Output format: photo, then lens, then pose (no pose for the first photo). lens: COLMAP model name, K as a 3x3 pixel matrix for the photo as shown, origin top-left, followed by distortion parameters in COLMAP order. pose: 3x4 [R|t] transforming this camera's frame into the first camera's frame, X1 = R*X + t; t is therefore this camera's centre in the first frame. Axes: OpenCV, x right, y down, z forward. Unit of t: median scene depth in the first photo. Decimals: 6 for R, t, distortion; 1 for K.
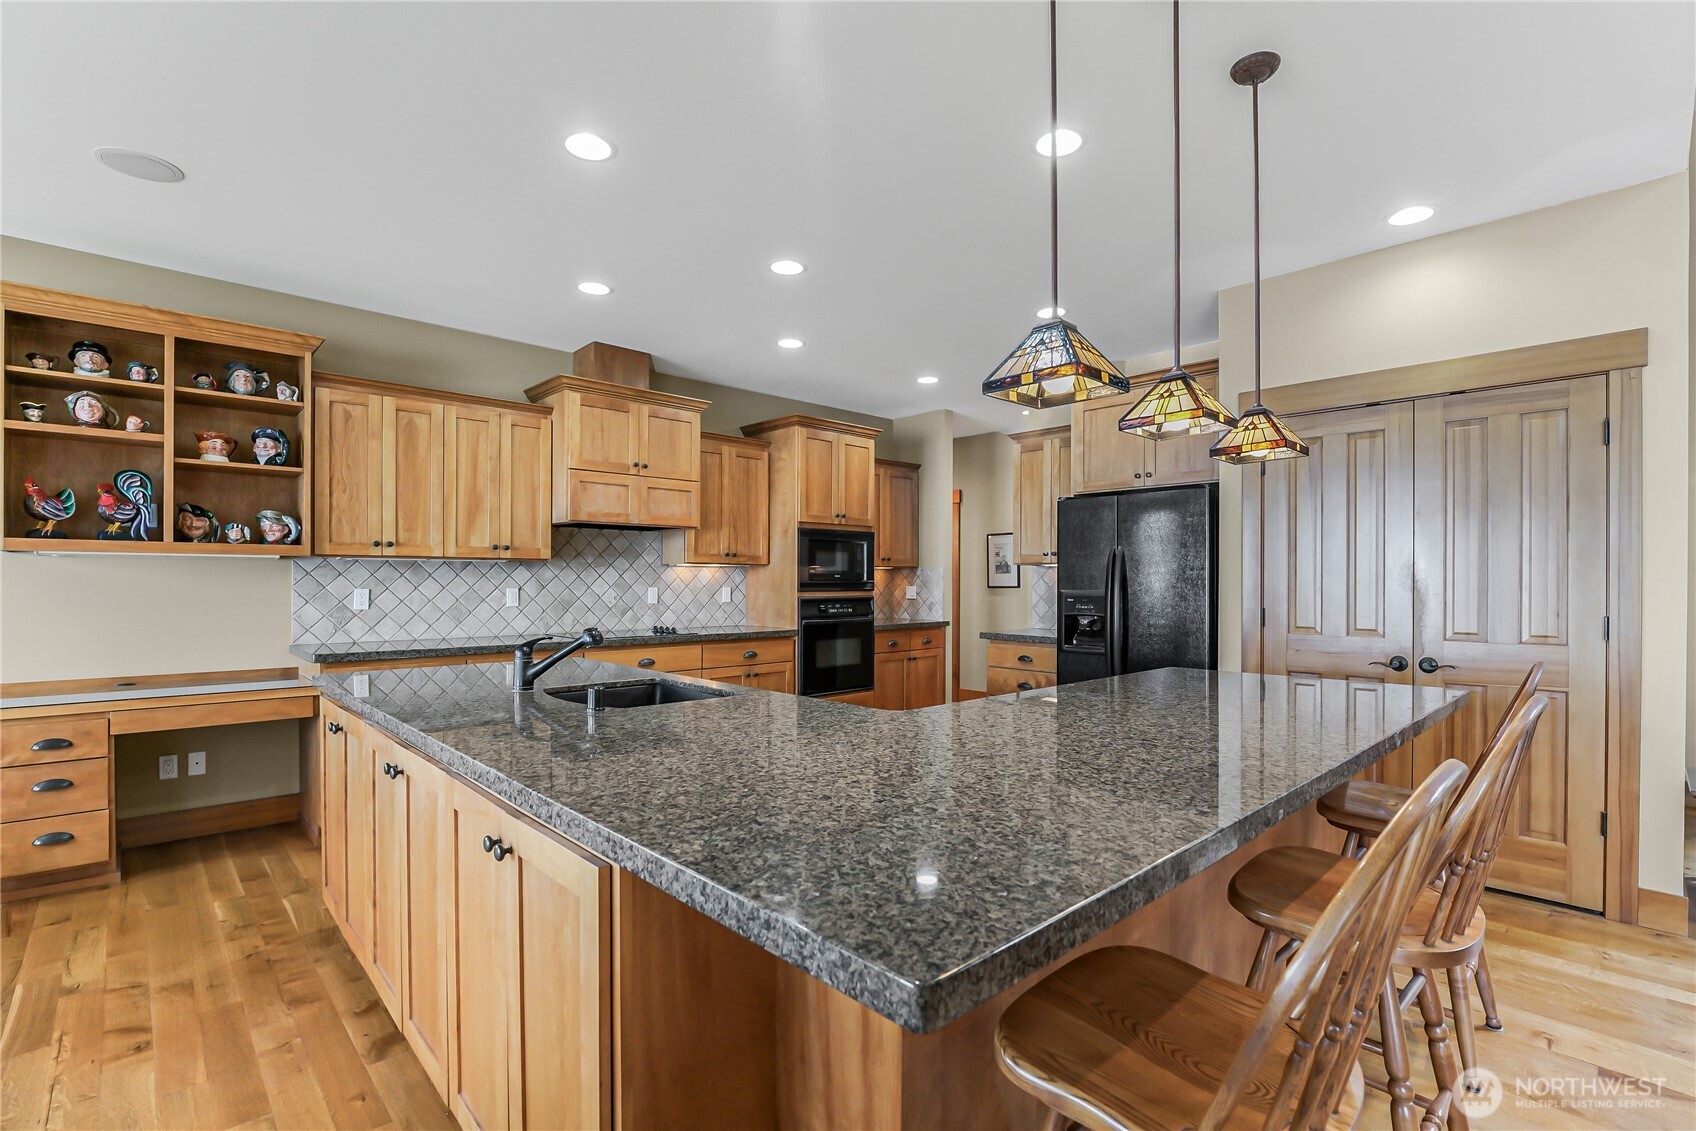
lens RADIAL K [[775.0, 0, 838.9], [0, 775.0, 582.1], [0, 0, 1]] dist [-0.016922, 0.000193]
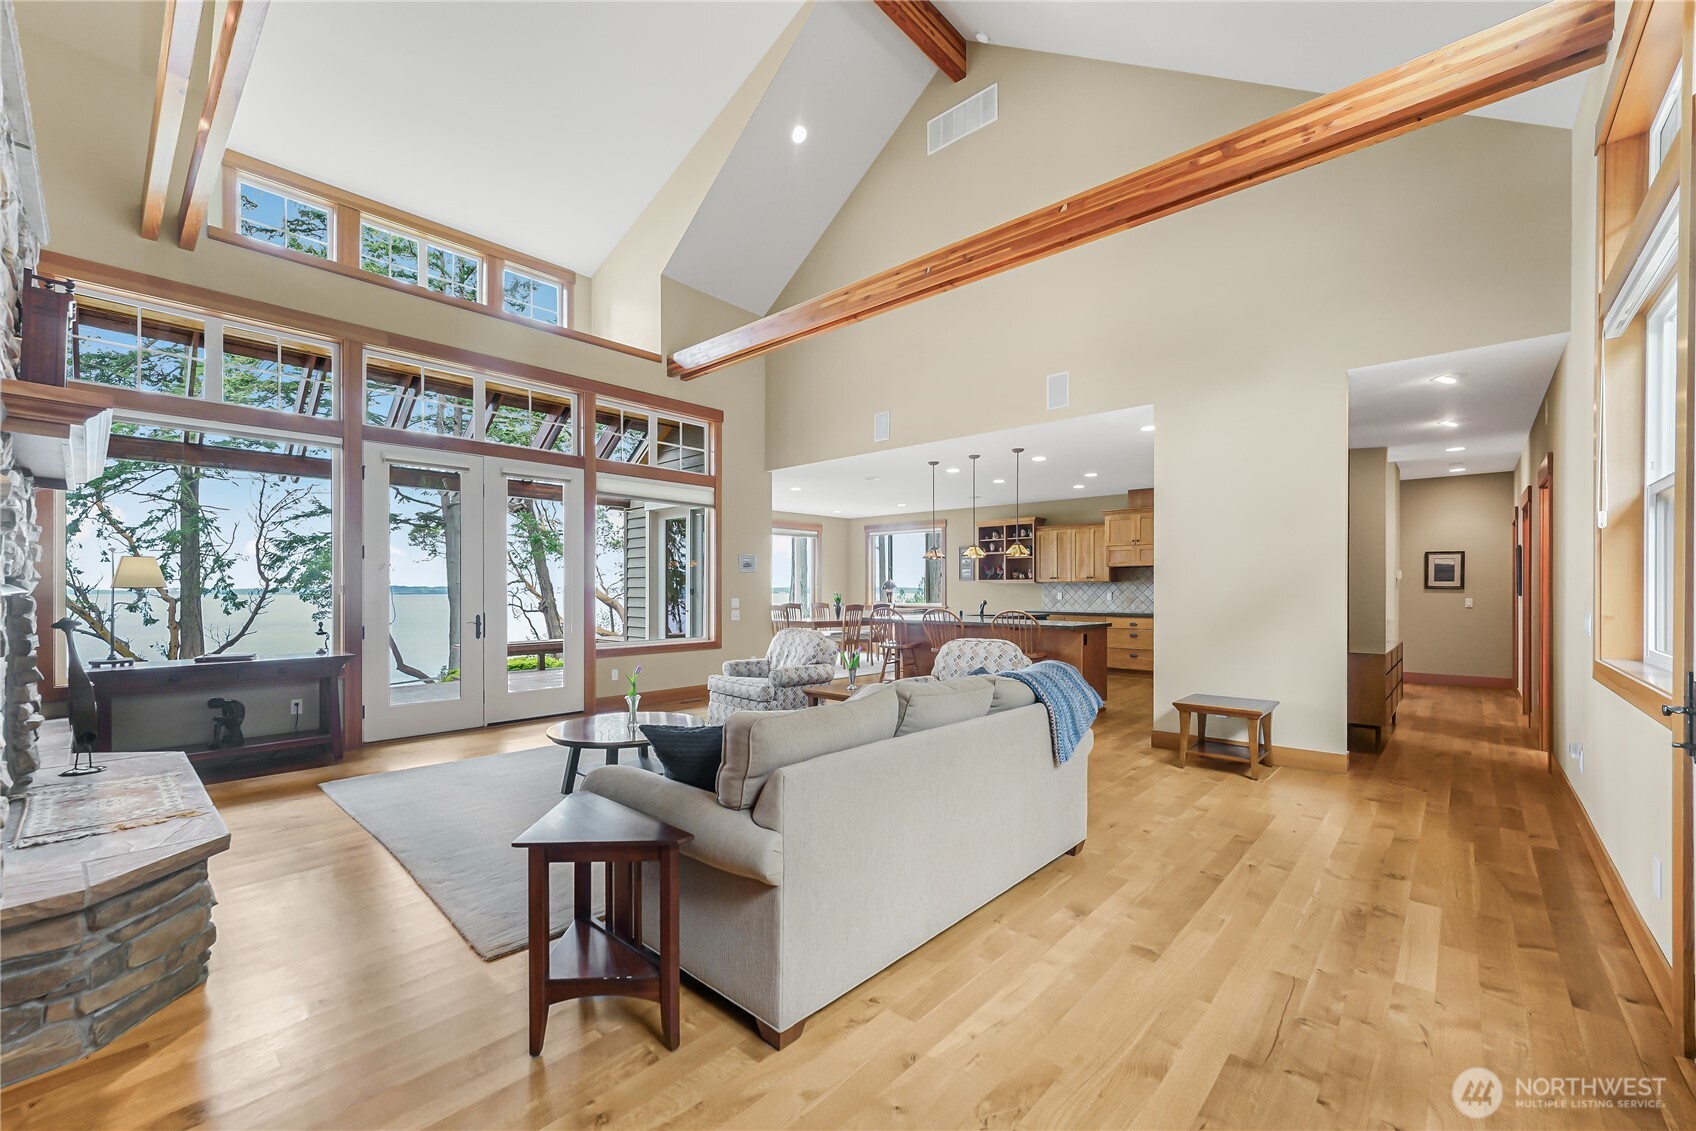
lens RADIAL K [[686.4, 0, 839.4], [0, 686.4, 589.3], [0, 0, 1]] dist [-0.000273, 0.000404]
pose [[0.073532, -0.005187, -0.997279, 2.235815], [-0.001577, 0.999985, -0.005318, 0.012382], [0.997292, 0.001964, 0.073522, -0.060425]]
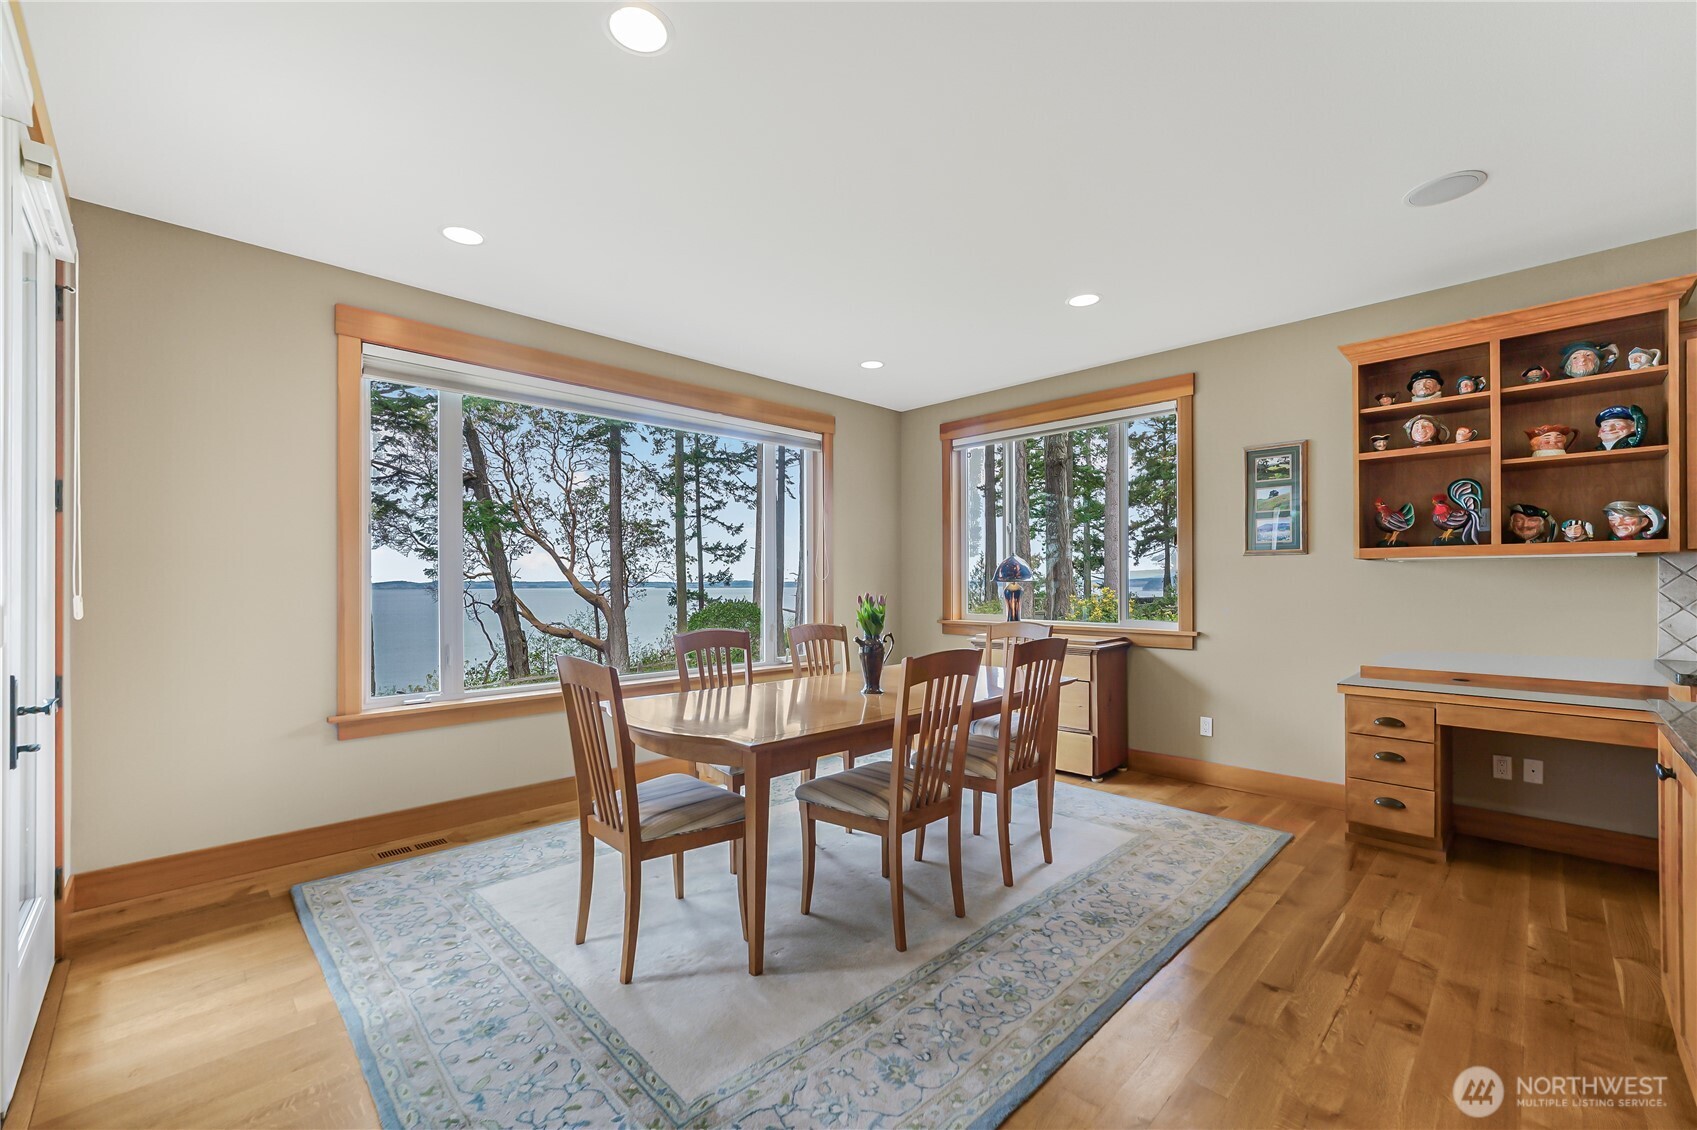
lens RADIAL K [[704.2, 0, 857.6], [0, 704.2, 582.7], [0, 0, 1]] dist [-0.024934, 0.010708]
pose [[0.040024, -0.003026, -0.999194, 0.006613], [0.001318, 0.999995, -0.002975, -0.000182], [0.999198, -0.001198, 0.040028, 0.109007]]
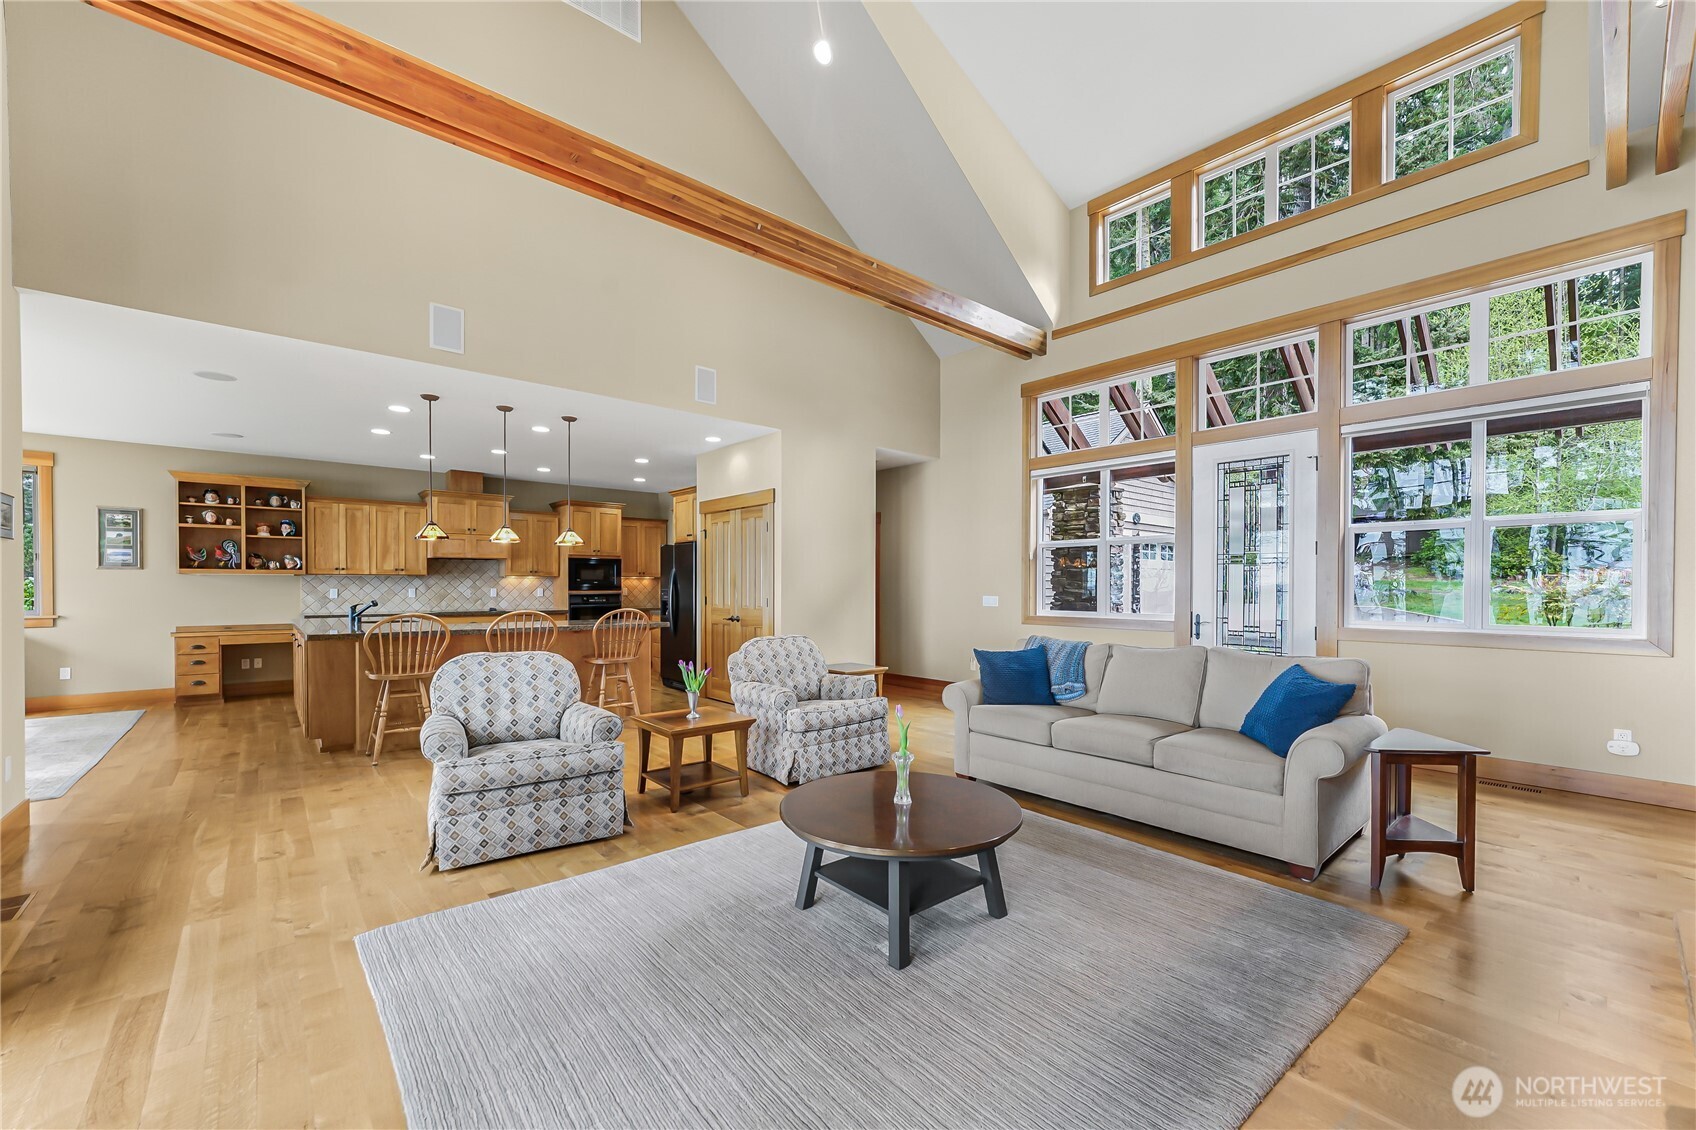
lens RADIAL K [[686.4, 0, 839.4], [0, 686.4, 588.8], [0, 0, 1]] dist [-0.000273, 0.000404]
pose [[0.998921, -0.001431, -0.046413, 1.045159], [0.001621, 0.999991, 0.004042, 0.003619], [0.046406, -0.004113, 0.998914, -1.023972]]
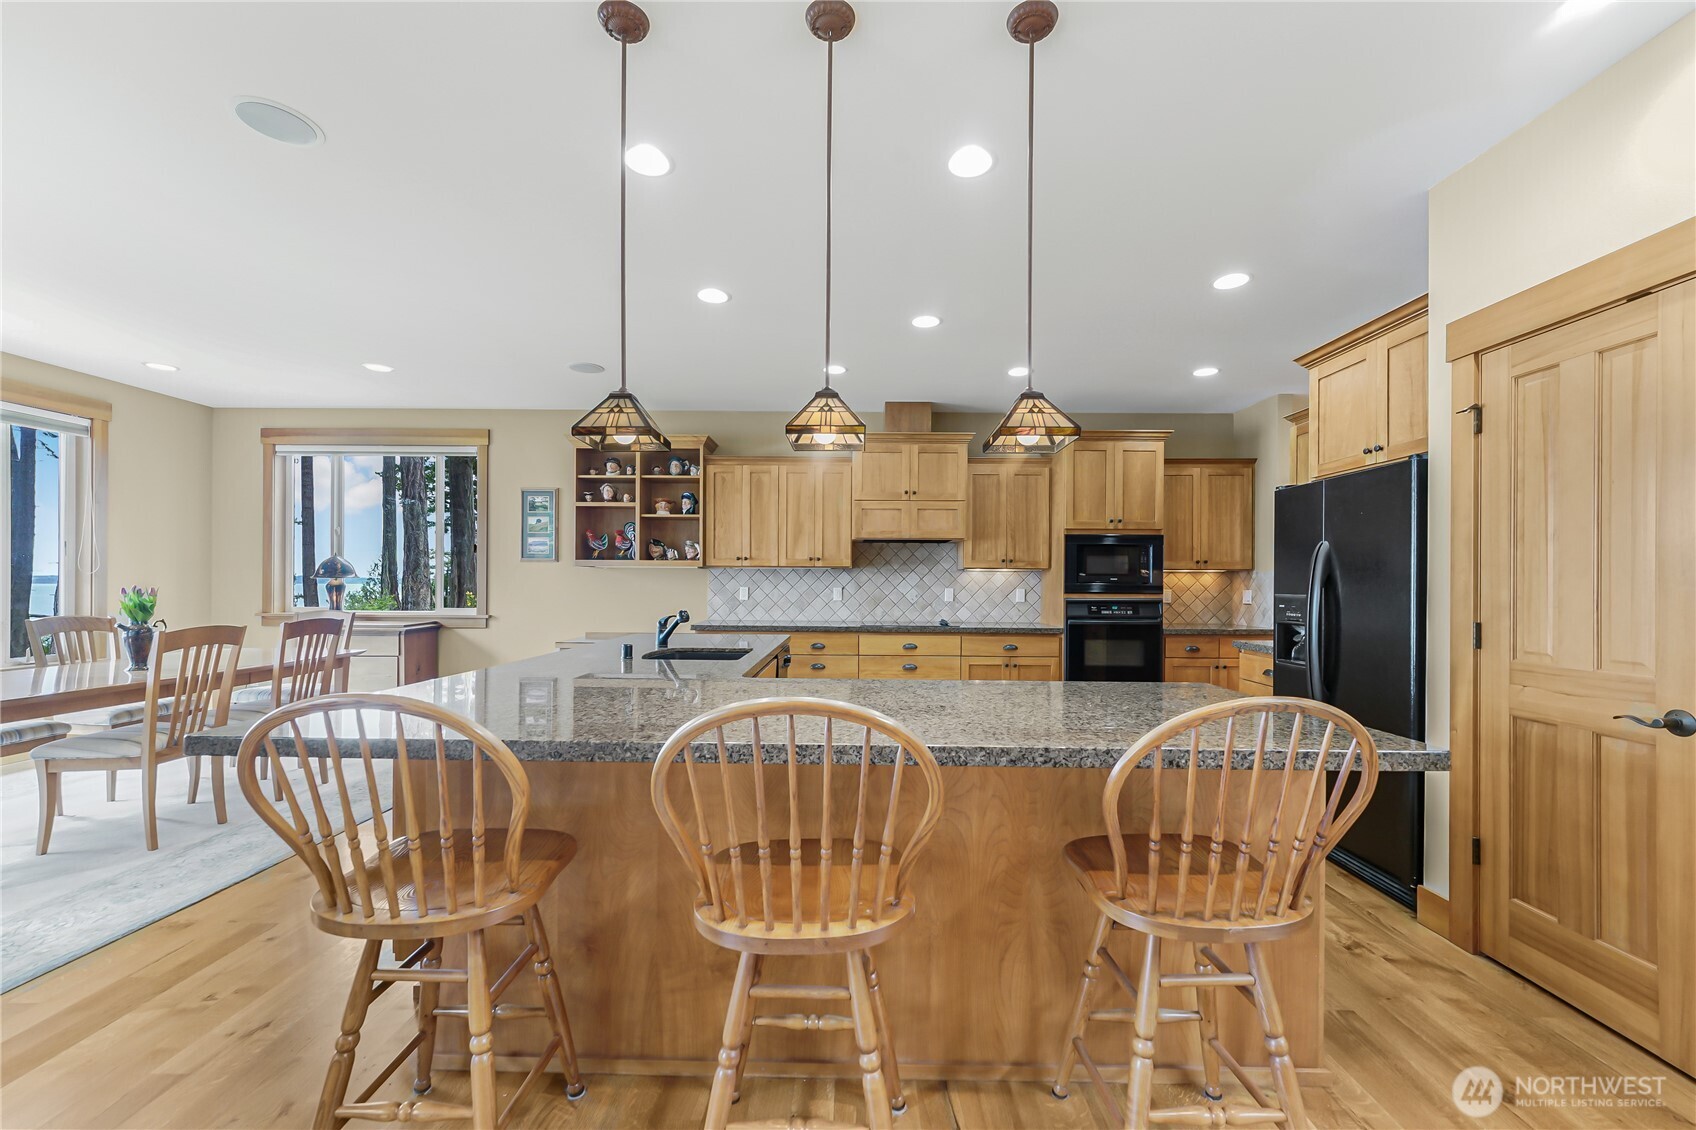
lens RADIAL K [[673.0, 0, 848.2], [0, 673.0, 581.6], [0, 0, 1]] dist [0.002628, 0.000600]
pose [[0.726282, 0.001364, -0.687396, 0.554003], [-0.005839, 0.999974, -0.004185, 0.002364], [0.687373, 0.007053, 0.726271, 0.155850]]
